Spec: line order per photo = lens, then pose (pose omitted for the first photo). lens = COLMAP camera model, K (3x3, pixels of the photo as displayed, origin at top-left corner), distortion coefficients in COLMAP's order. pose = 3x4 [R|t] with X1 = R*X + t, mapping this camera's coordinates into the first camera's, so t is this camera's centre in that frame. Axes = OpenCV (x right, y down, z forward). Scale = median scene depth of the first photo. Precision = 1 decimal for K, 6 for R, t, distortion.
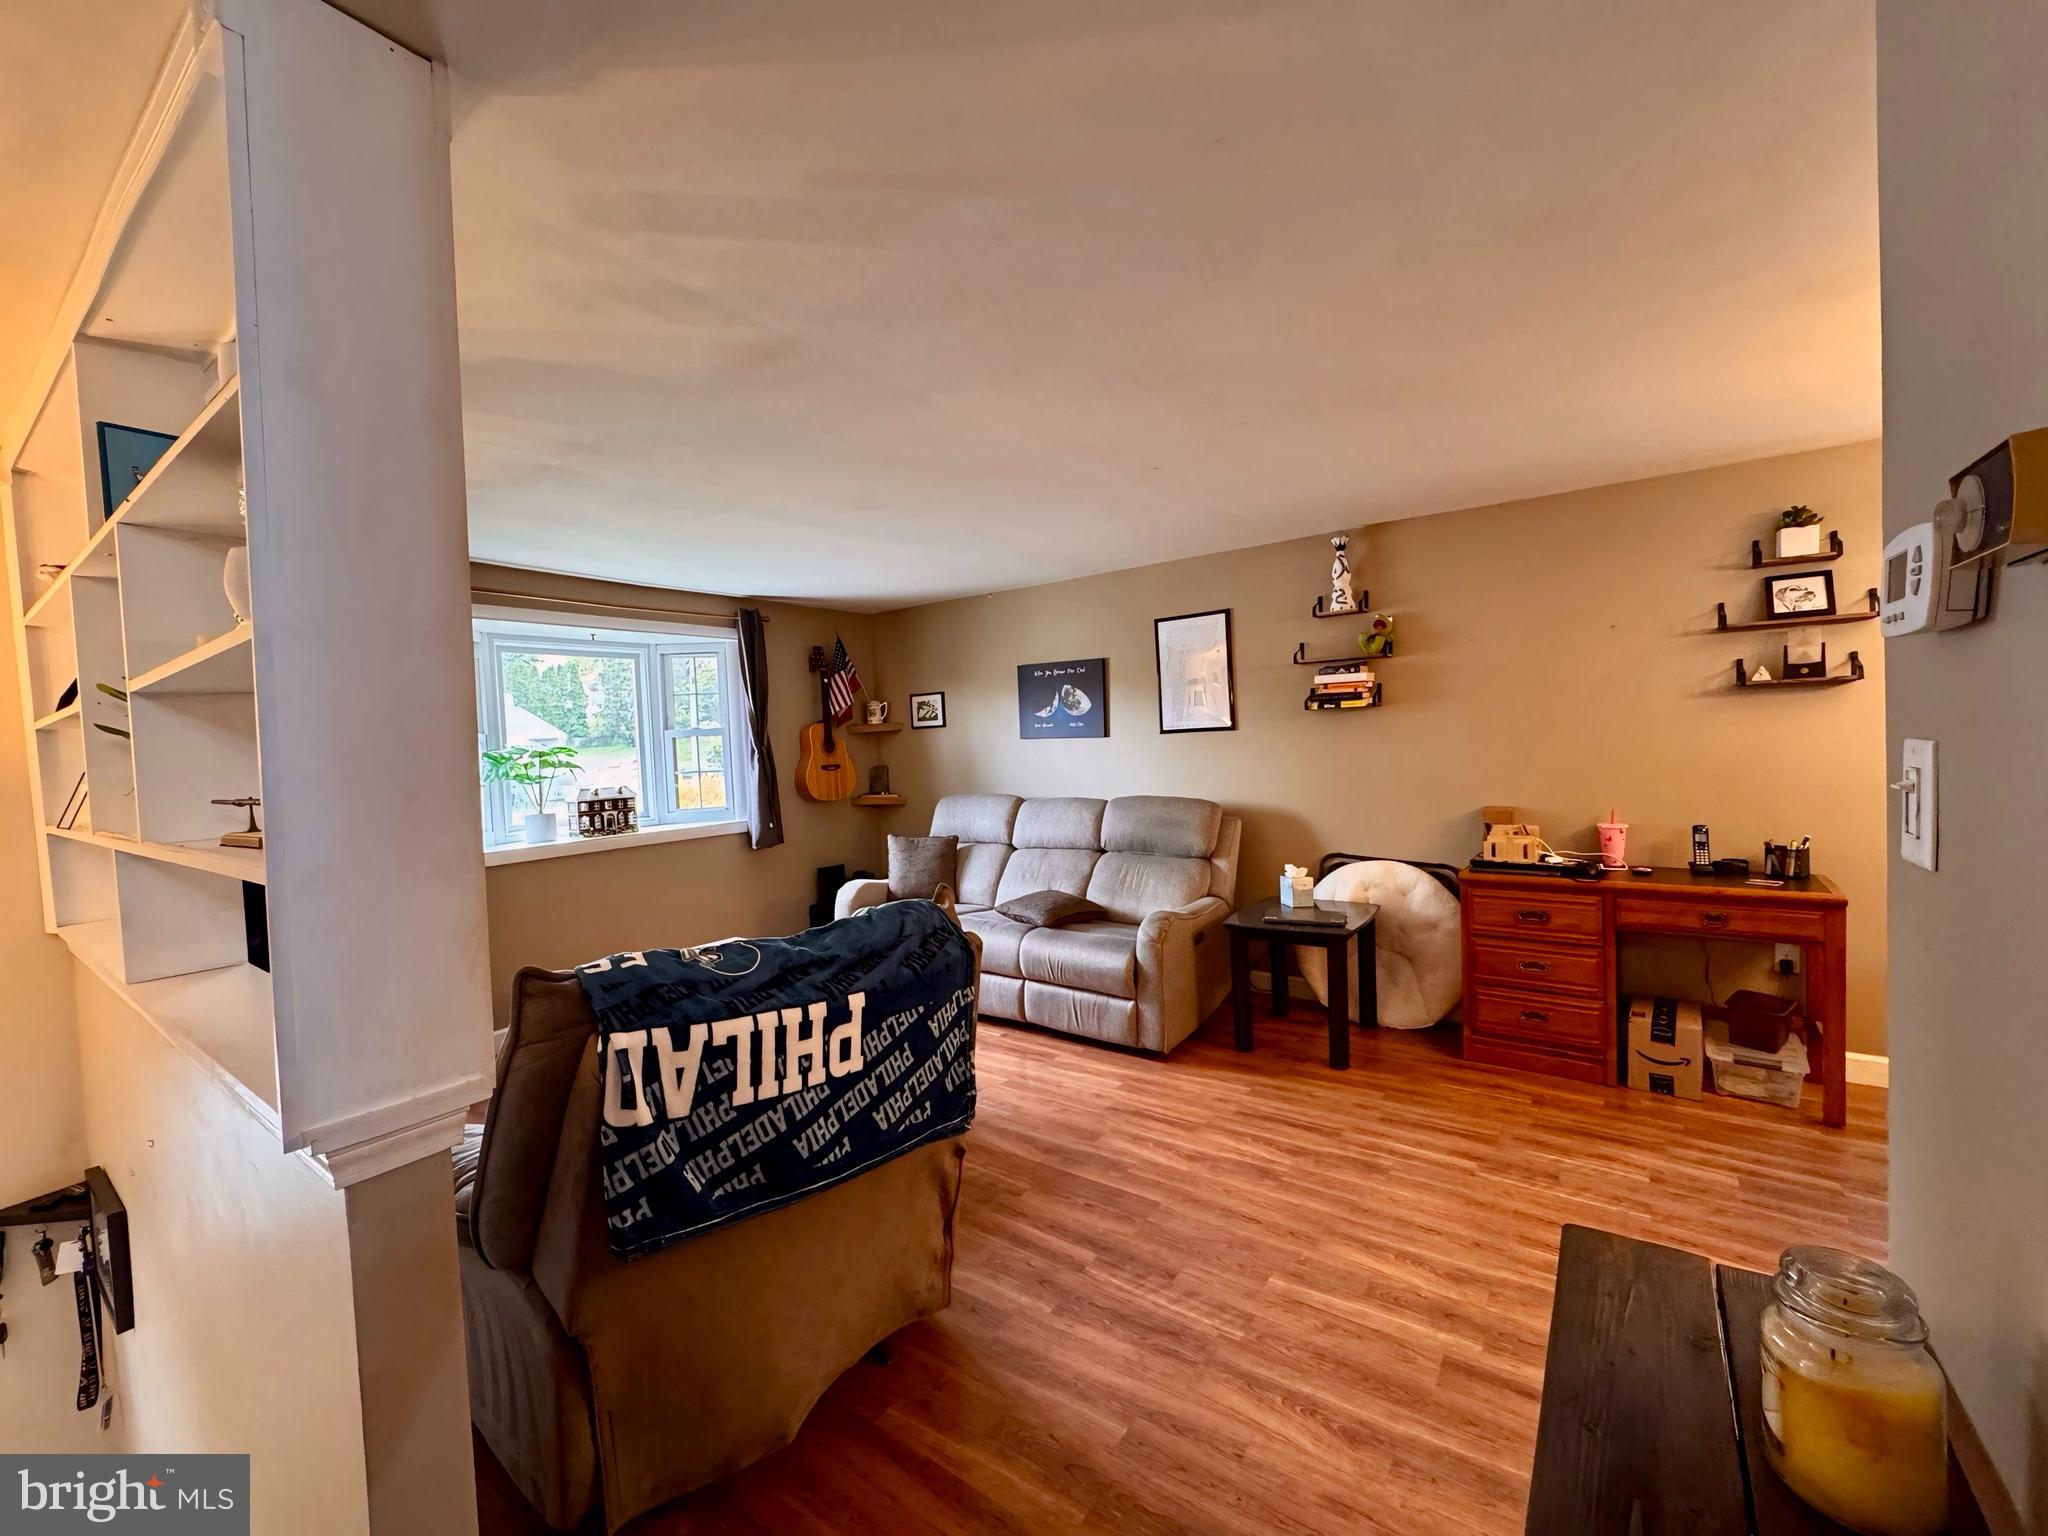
lens RADIAL K [[818.3, 0, 1018.3], [0, 818.3, 766.5], [0, 0, 1]] dist [-0.001714, 0.000378]
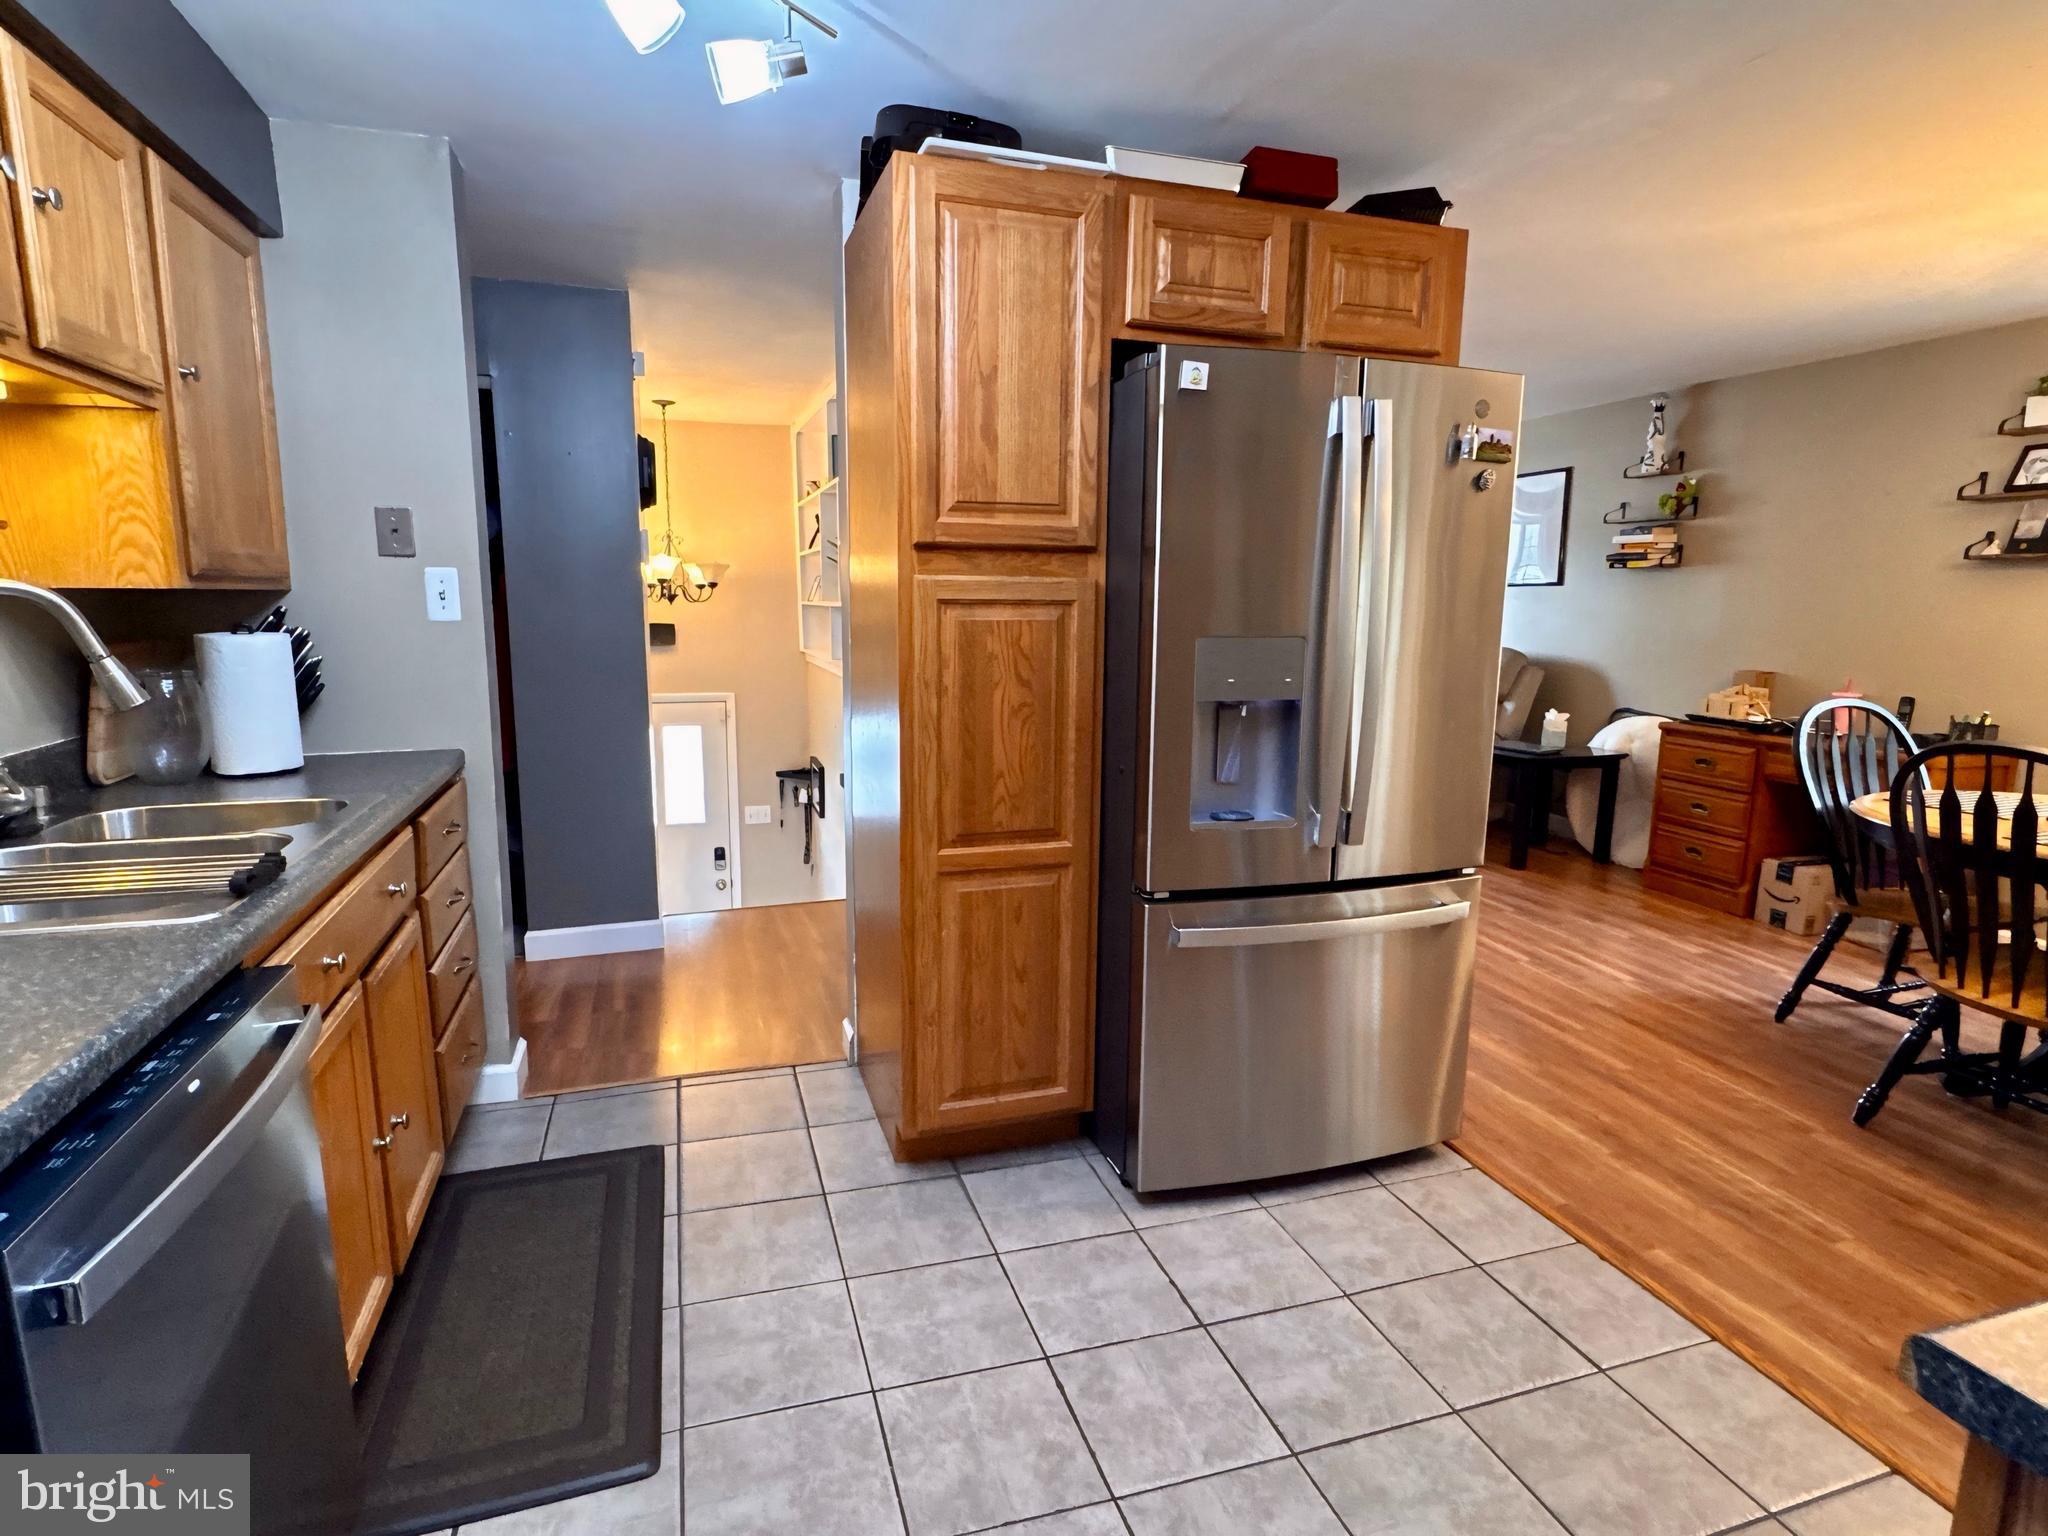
lens RADIAL K [[1060.9, 0, 1012.5], [0, 1060.9, 767.6], [0, 0, 1]] dist [-0.001895, 0.000615]
pose [[0.804615, 0.144181, -0.576027, 0.763528], [-0.063262, 0.985367, 0.158274, 0.021863], [0.590417, -0.090909, 0.801962, -0.781604]]
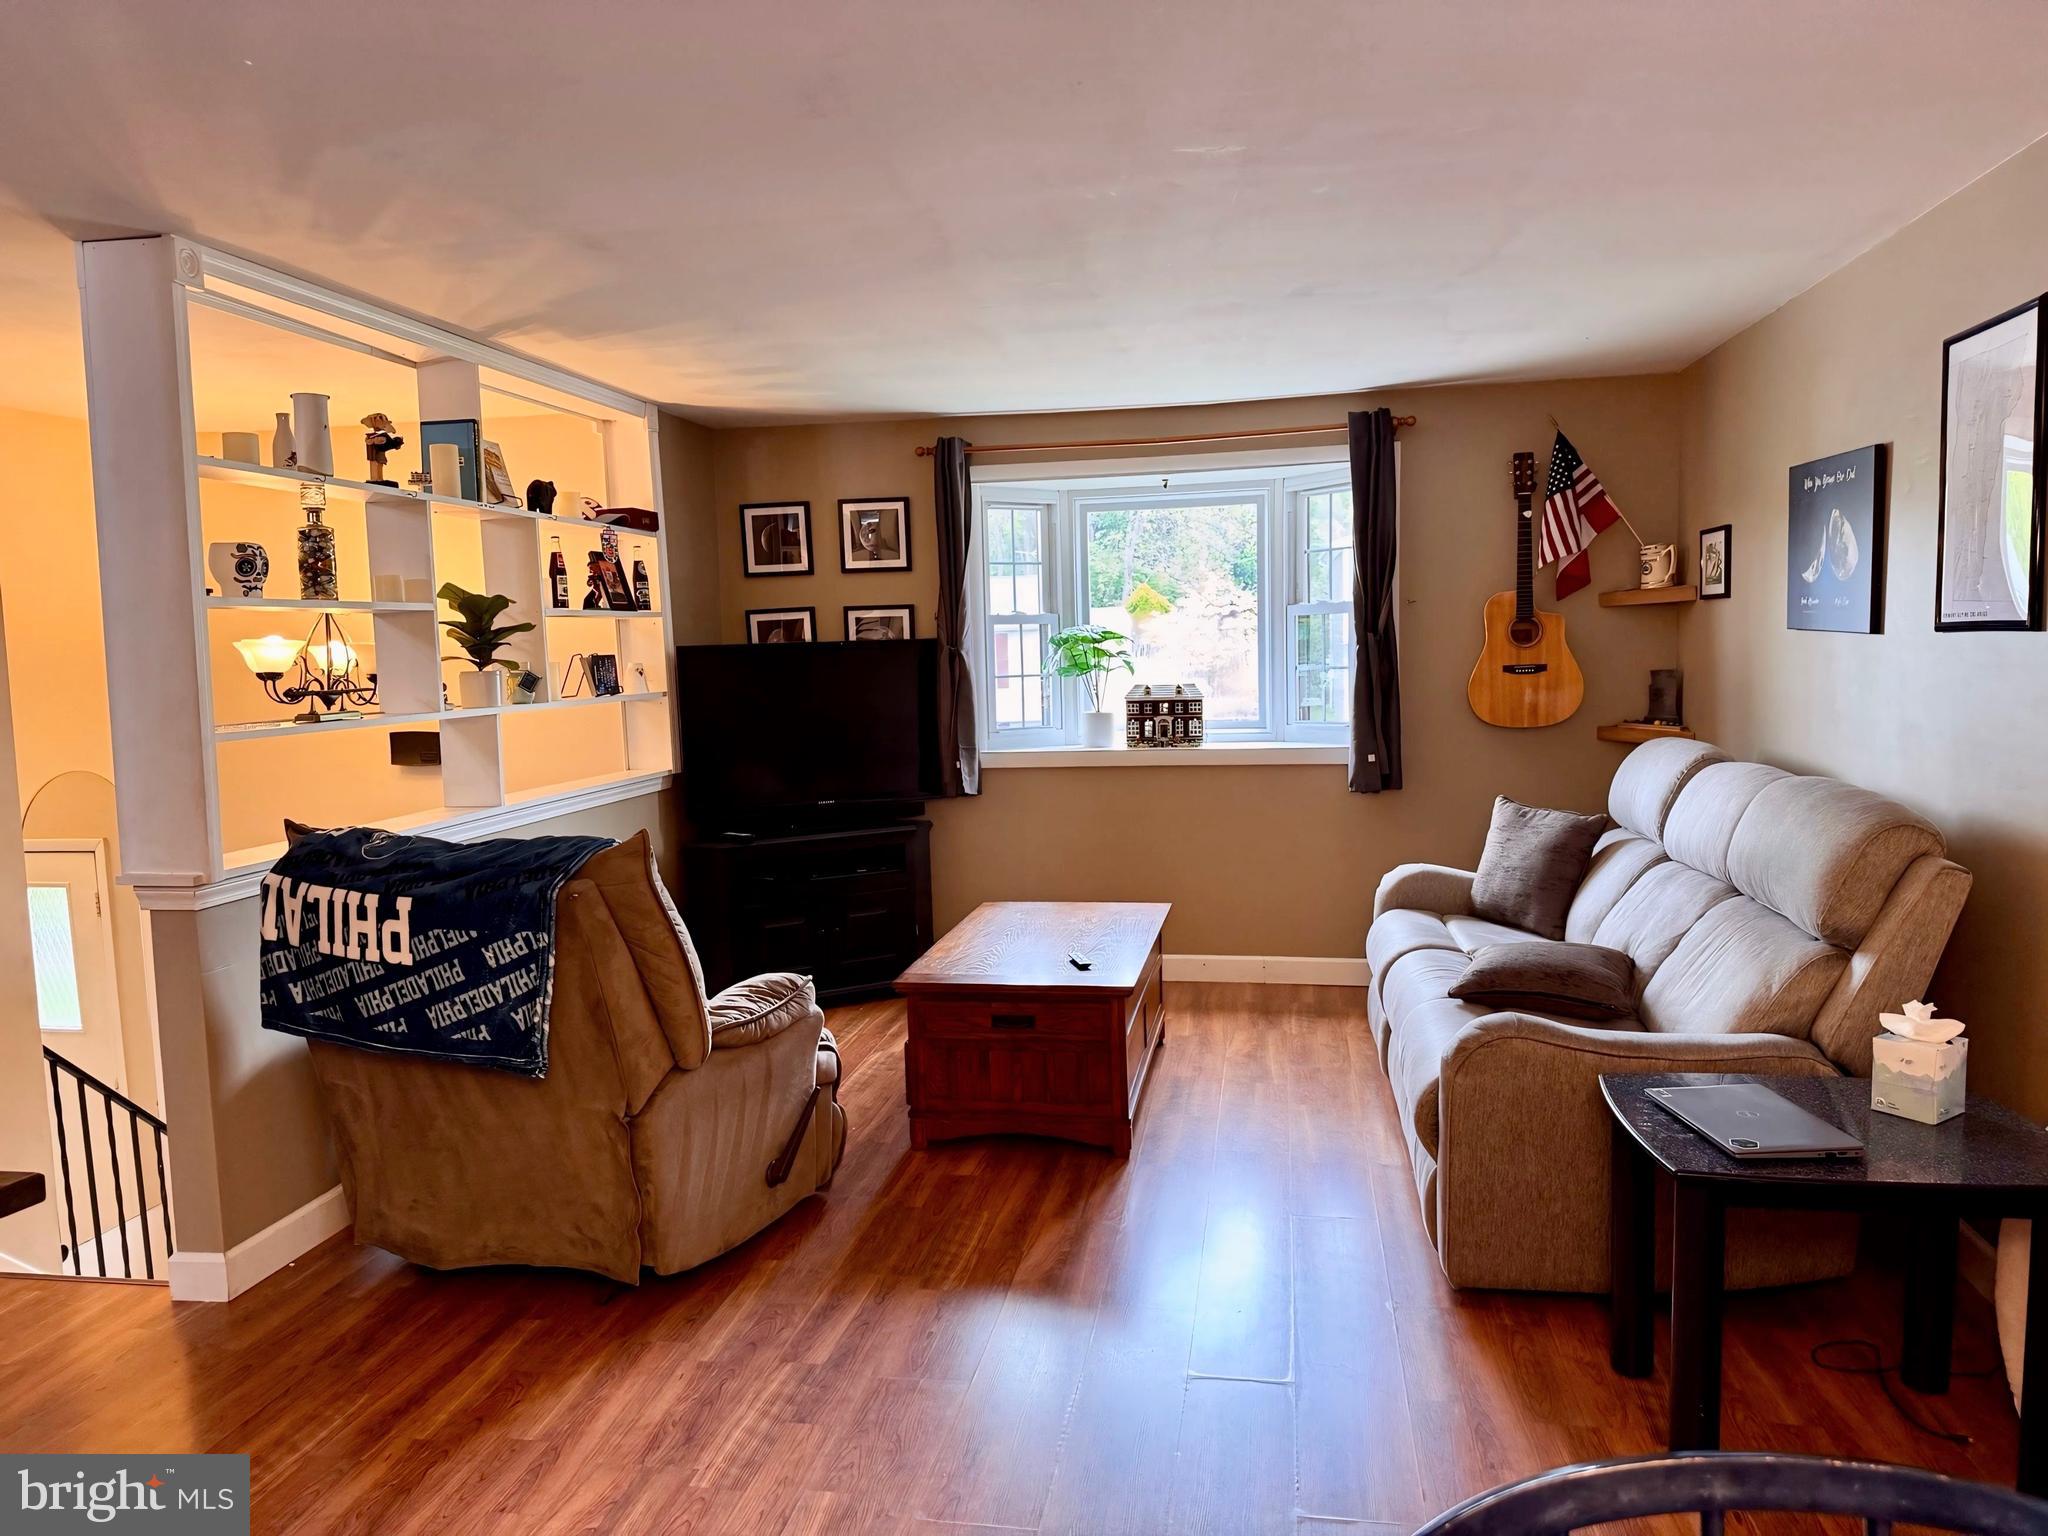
lens RADIAL K [[1443.5, 0, 1021.3], [0, 1443.5, 775.2], [0, 0, 1]] dist [0.011733, -0.008407]
pose [[0.431228, 0.115152, -0.894864, 0.964044], [-0.019139, 0.992766, 0.118527, -0.069533], [0.902040, -0.033985, 0.430313, 0.460574]]
